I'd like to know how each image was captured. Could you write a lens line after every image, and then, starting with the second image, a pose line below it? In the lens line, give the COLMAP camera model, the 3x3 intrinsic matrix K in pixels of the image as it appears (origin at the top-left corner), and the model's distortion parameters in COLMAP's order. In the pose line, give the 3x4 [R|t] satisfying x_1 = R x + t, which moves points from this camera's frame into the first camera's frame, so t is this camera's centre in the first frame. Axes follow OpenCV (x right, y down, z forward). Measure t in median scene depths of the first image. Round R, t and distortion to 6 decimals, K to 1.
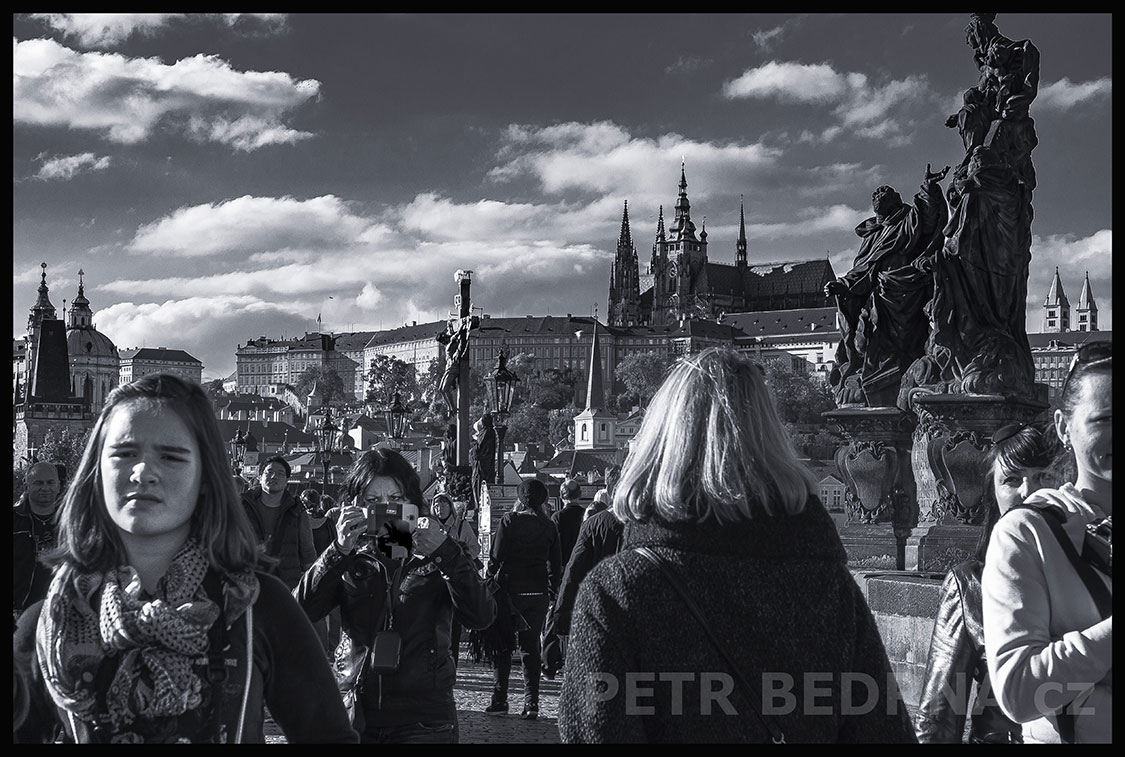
lens RADIAL K [[3189.8, 0, 564.6], [0, 3189.8, 381.5], [0, 0, 1]] dist [0.345438, 0.000000]
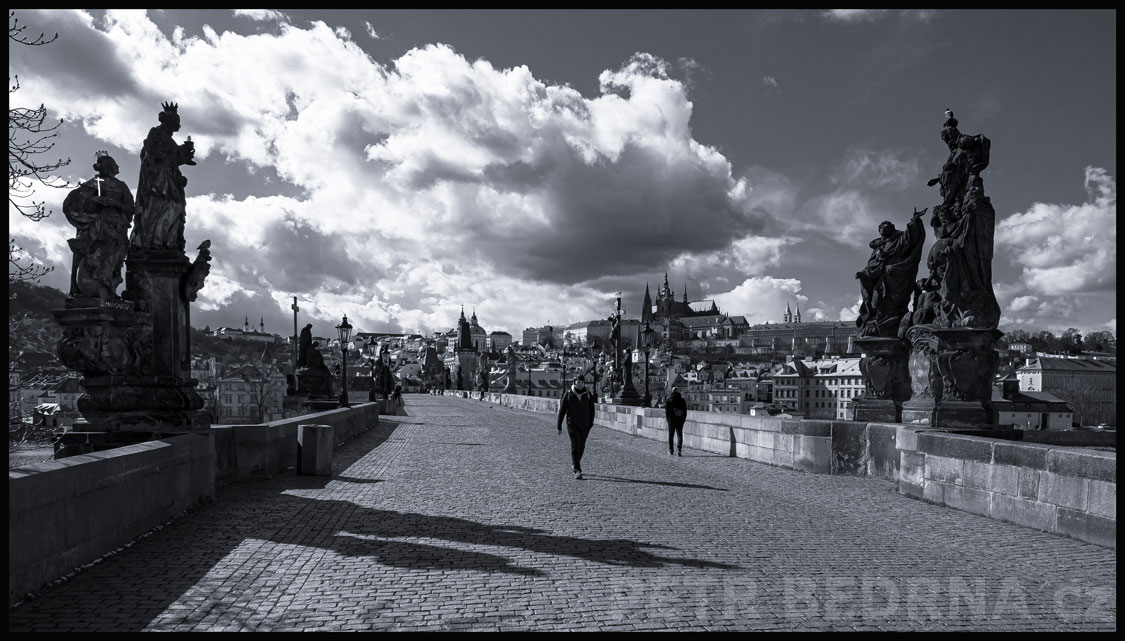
lens RADIAL K [[2019.7, 0, 560.0], [0, 2019.7, 327.3], [0, 0, 1]] dist [0.236751, 0.000000]
pose [[0.994364, -0.011601, -0.105384, 0.033513], [0.012103, 0.999918, 0.004128, -0.005121], [0.105327, -0.005381, 0.994423, -0.227158]]
